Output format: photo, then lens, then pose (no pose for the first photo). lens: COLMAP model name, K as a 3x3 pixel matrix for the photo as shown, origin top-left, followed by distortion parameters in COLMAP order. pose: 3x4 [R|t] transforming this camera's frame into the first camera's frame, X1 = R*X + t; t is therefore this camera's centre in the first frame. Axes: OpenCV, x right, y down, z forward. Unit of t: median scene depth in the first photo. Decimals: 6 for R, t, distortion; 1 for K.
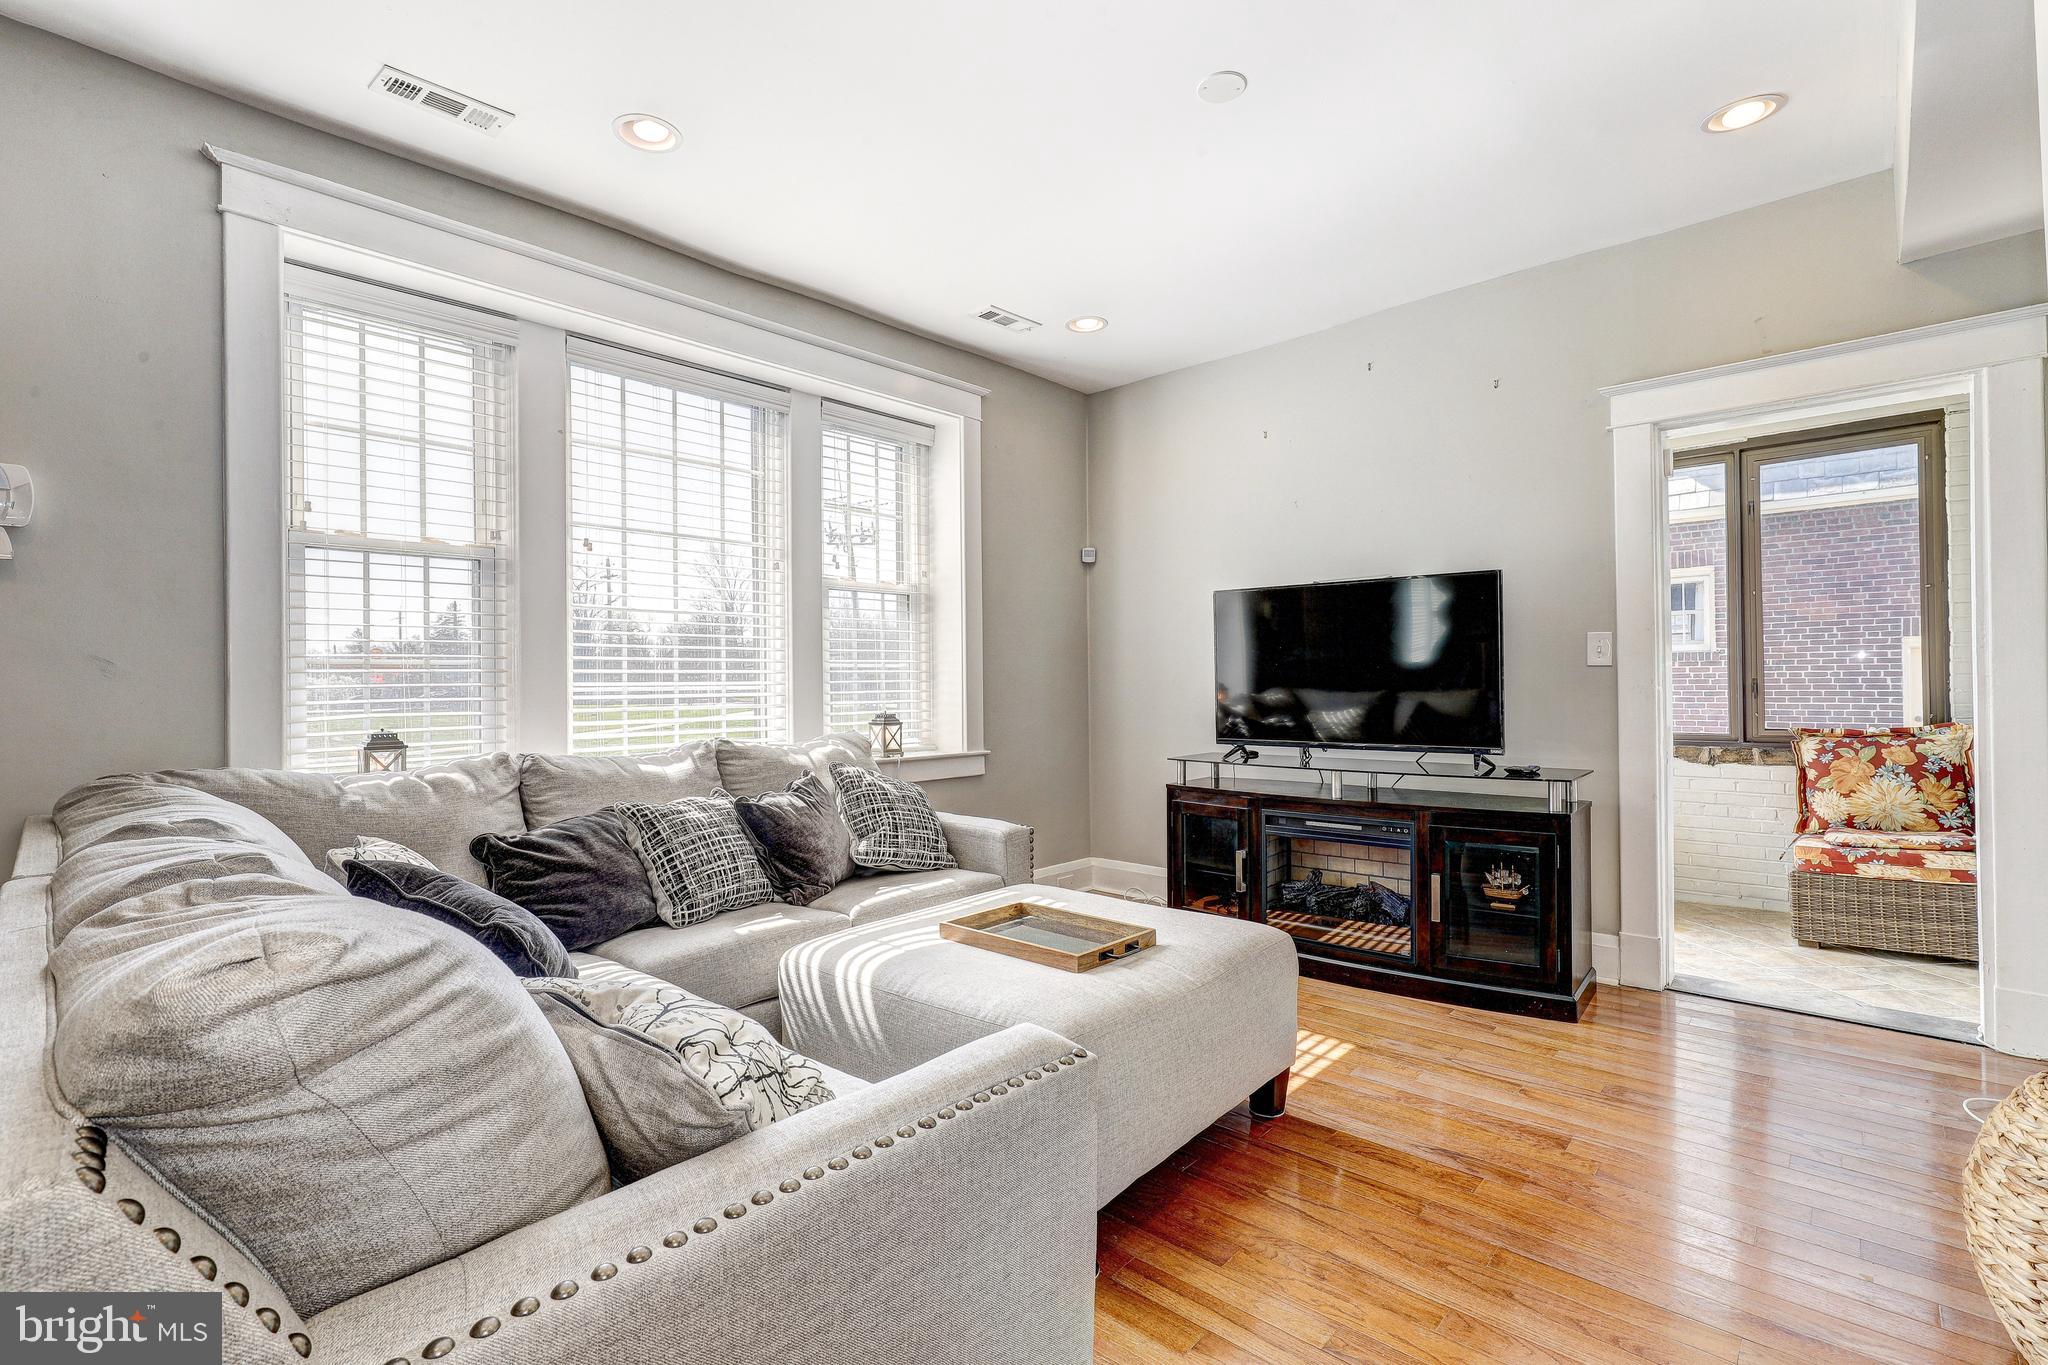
lens RADIAL K [[922.4, 0, 1022.4], [0, 922.4, 675.5], [0, 0, 1]] dist [0.000602, 0.000706]
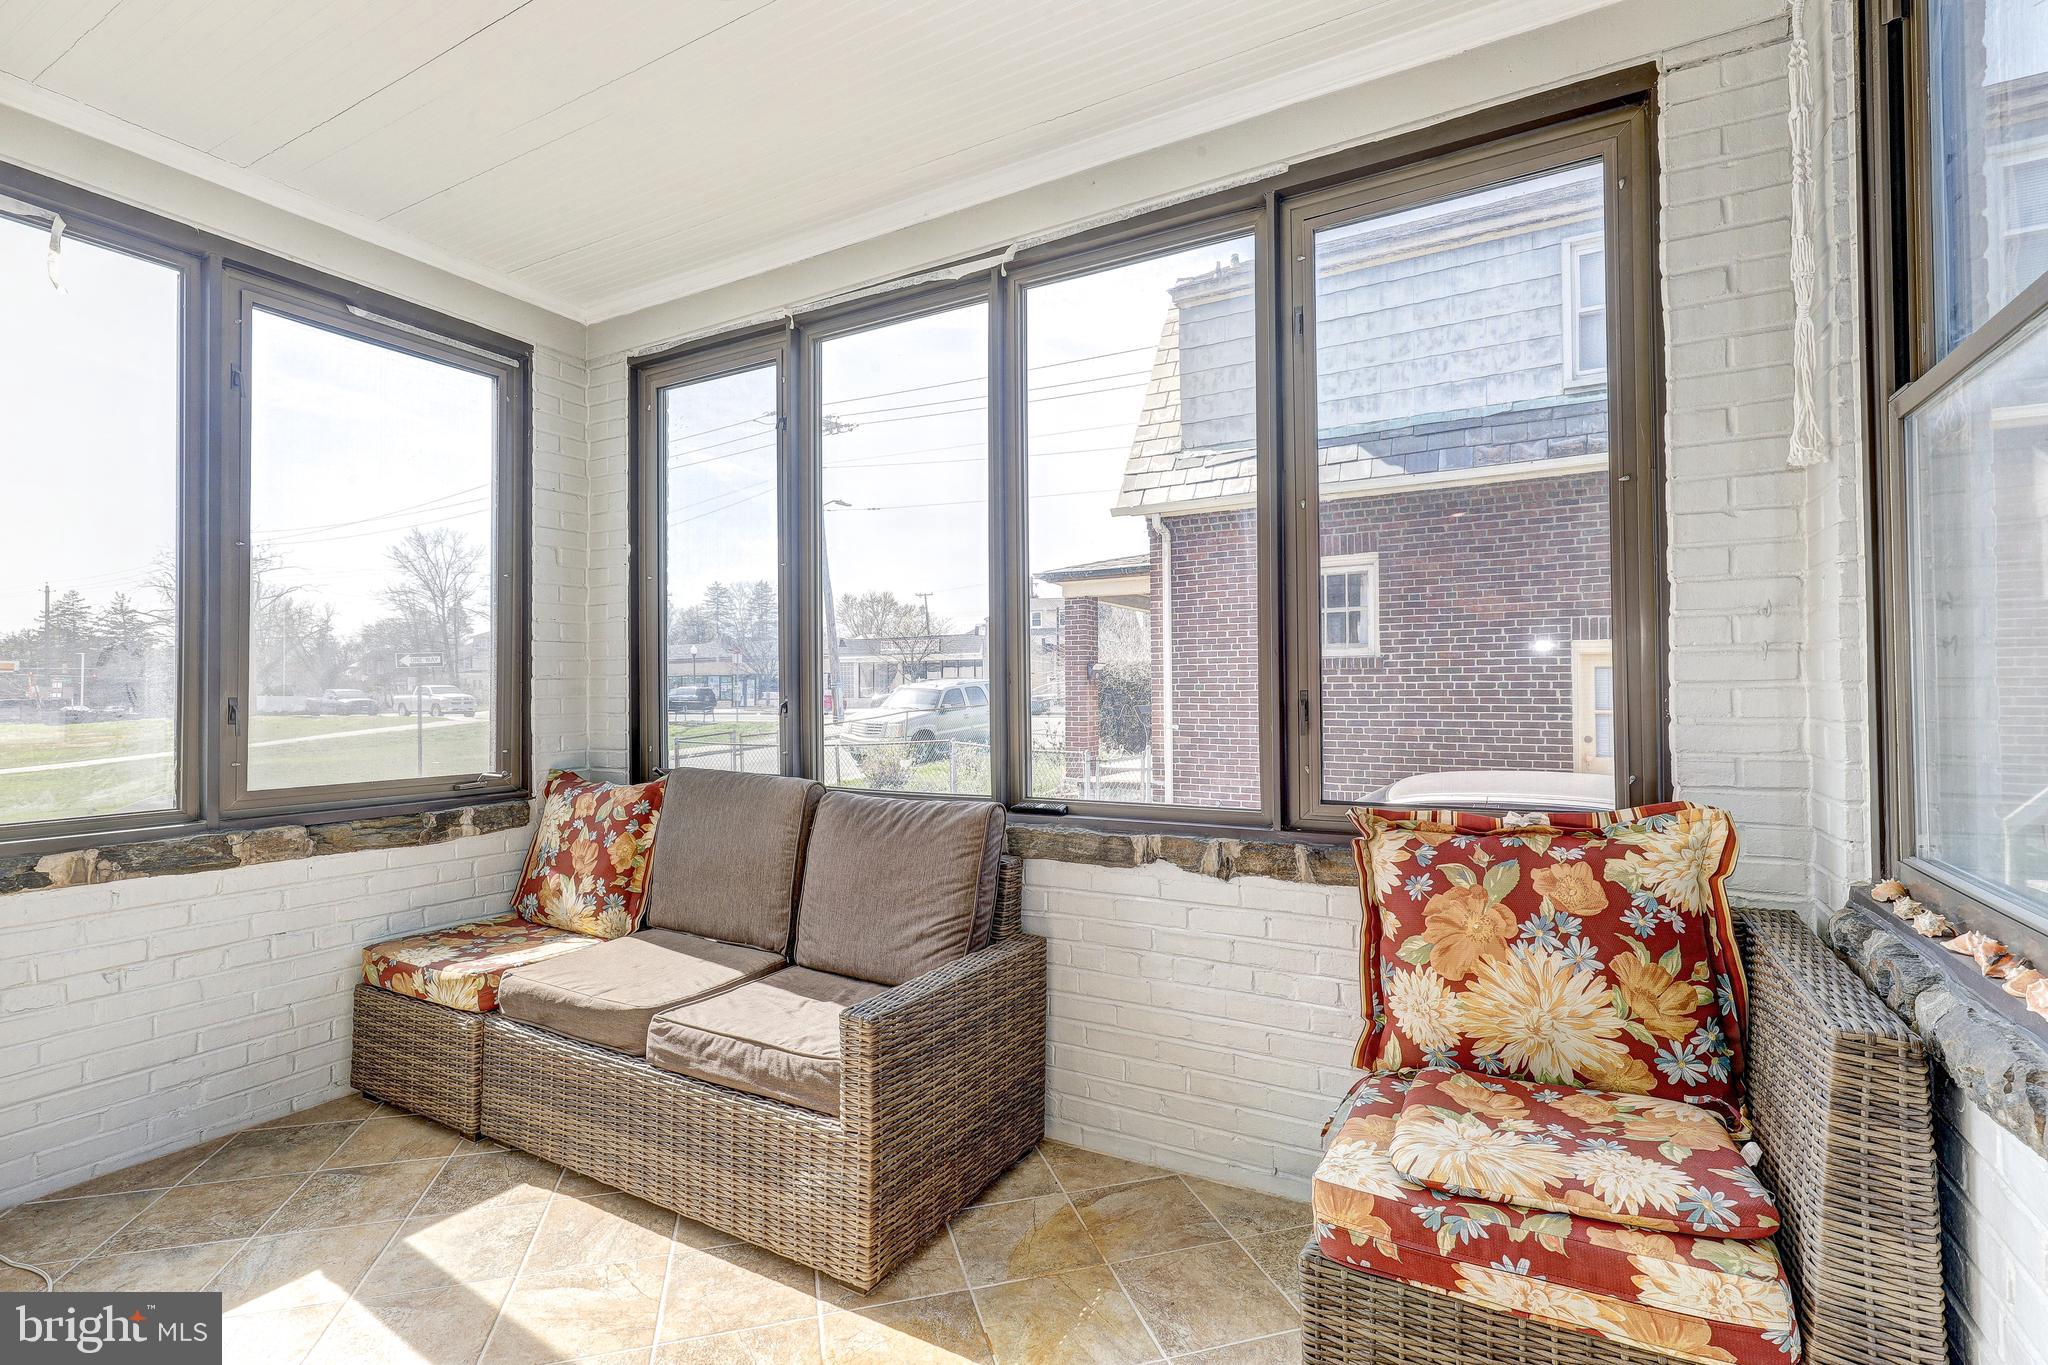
lens RADIAL K [[922.4, 0, 1022.4], [0, 922.4, 675.5], [0, 0, 1]] dist [0.000602, 0.000706]
pose [[0.974719, 0.007709, 0.223302, 0.611351], [-0.005555, 0.999932, -0.010273, 0.001435], [-0.223366, 0.008773, 0.974695, 0.644055]]
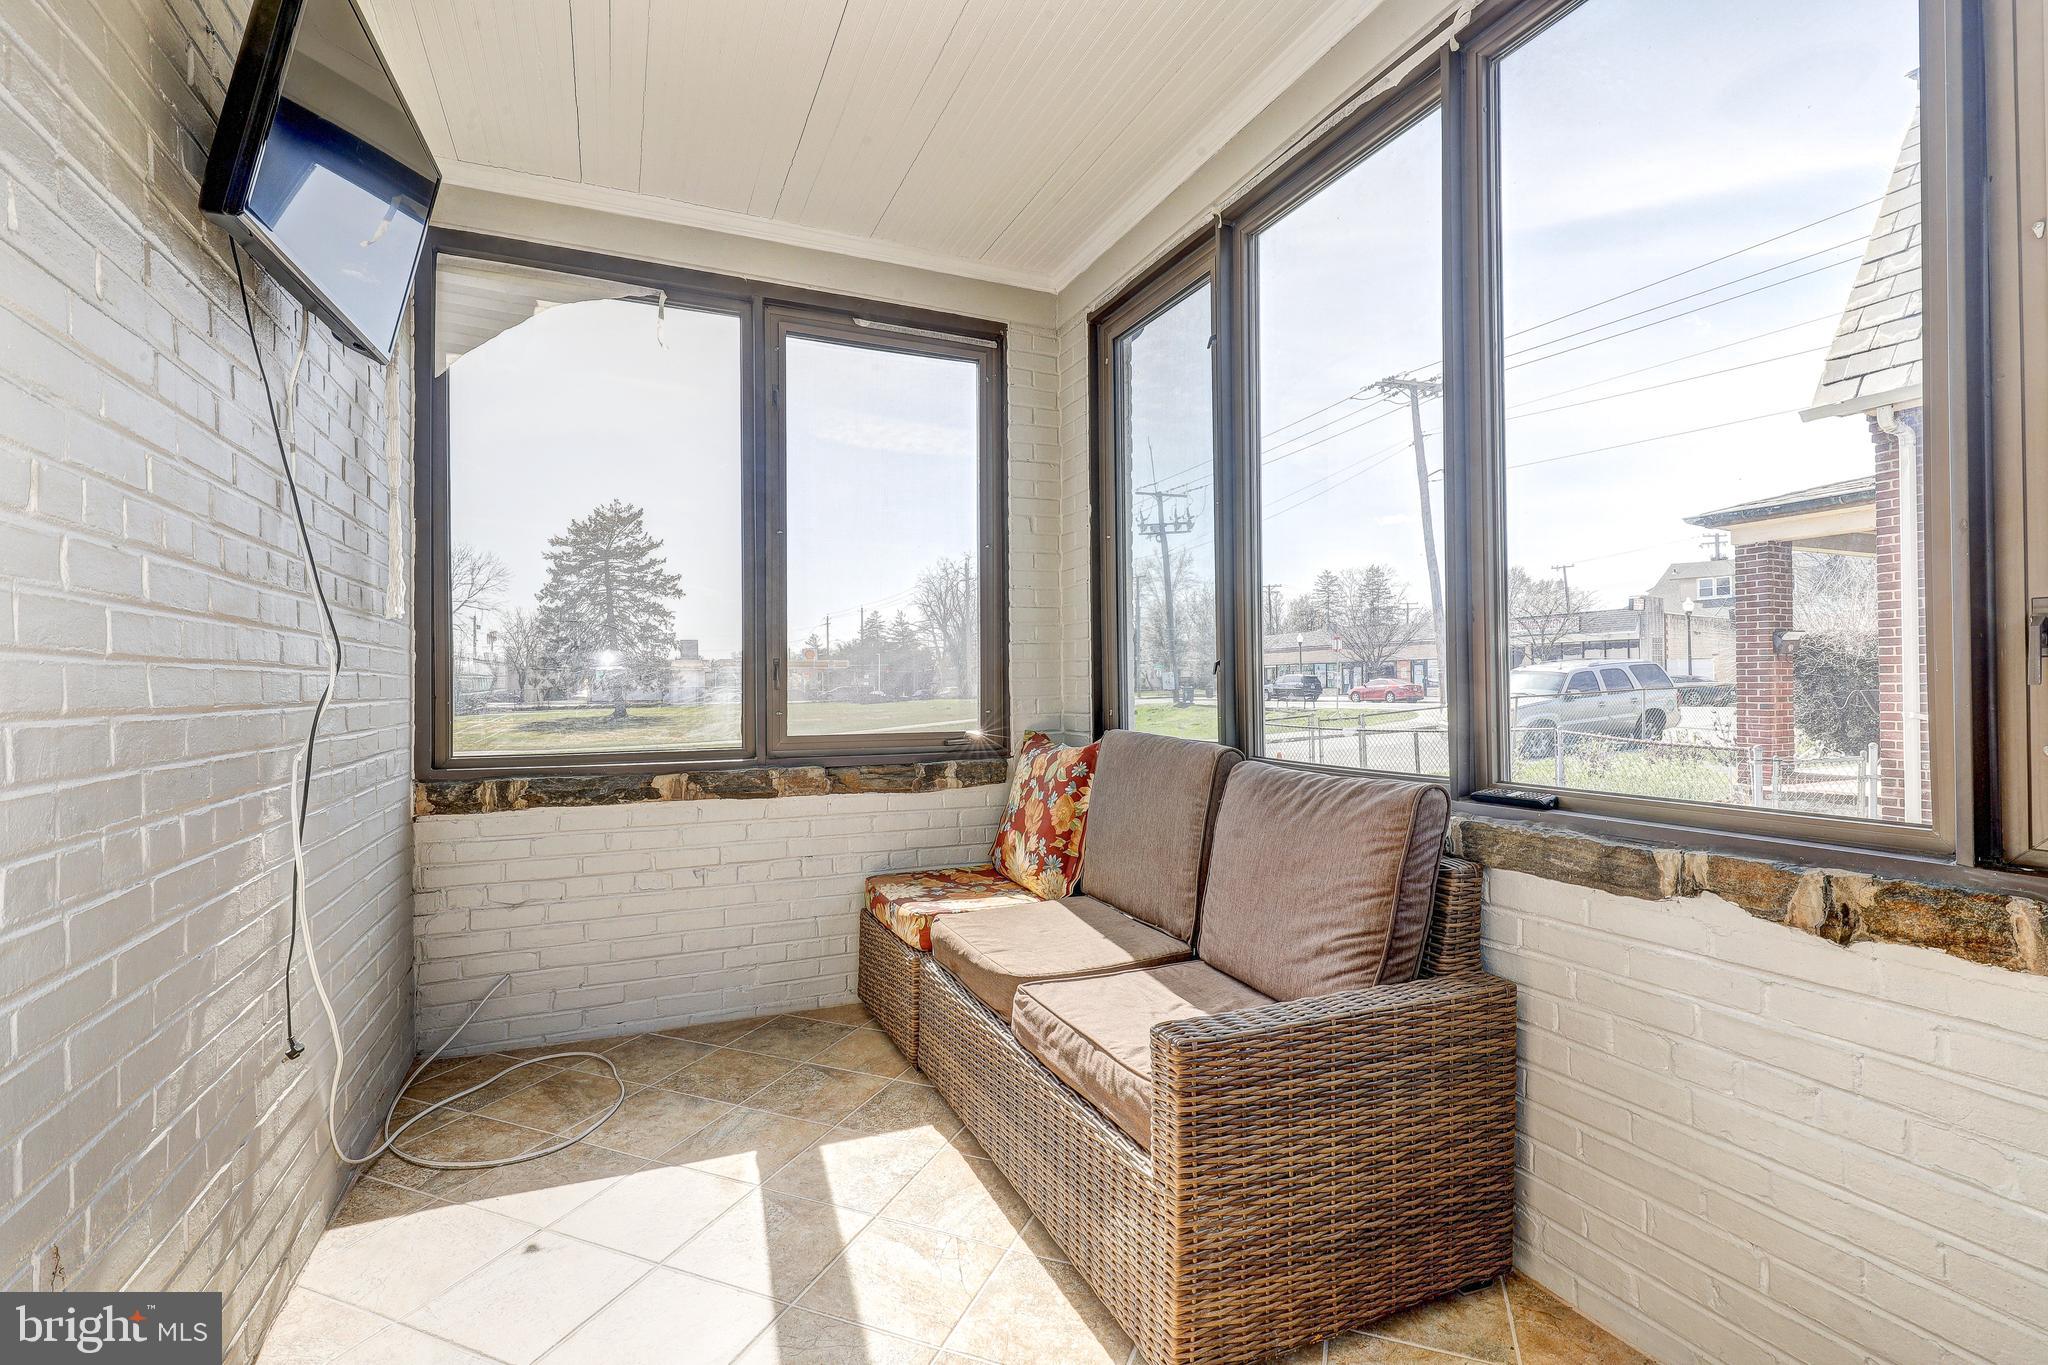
lens RADIAL K [[922.4, 0, 1022.4], [0, 922.4, 675.5], [0, 0, 1]] dist [0.000602, 0.000706]
pose [[0.916534, -0.000232, -0.399958, 0.717514], [0.001977, 0.999990, 0.003951, 0.023658], [0.399953, -0.004412, 0.916525, 0.752788]]
